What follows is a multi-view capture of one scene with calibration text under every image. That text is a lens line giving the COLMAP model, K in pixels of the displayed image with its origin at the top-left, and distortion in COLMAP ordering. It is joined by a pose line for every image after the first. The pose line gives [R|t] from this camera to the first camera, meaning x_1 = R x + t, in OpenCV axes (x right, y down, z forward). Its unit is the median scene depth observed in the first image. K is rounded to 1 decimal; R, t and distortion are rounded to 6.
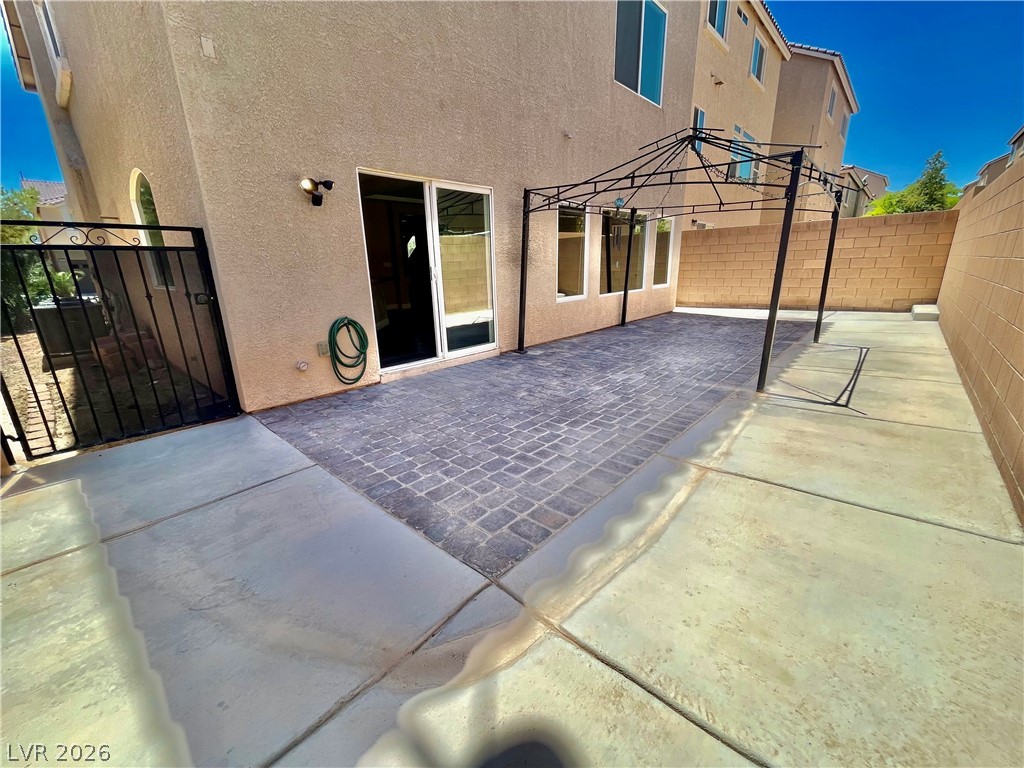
lens RADIAL K [[415.2, 0, 508.6], [0, 415.2, 385.3], [0, 0, 1]] dist [0.000111, -0.000724]
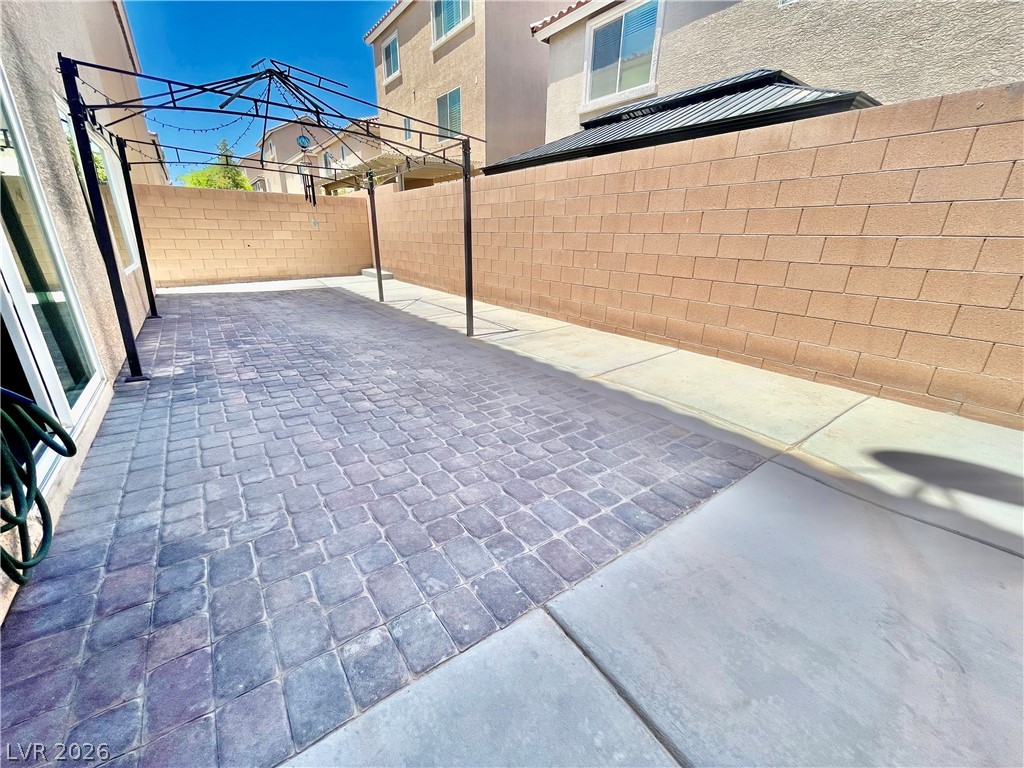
lens RADIAL K [[415.2, 0, 511.7], [0, 415.2, 382.4], [0, 0, 1]] dist [0.000111, -0.000724]
pose [[0.184349, -0.293198, 0.938110, -0.617301], [0.248509, 0.937360, 0.244129, -0.134813], [-0.950925, 0.188124, 0.245664, 0.629098]]
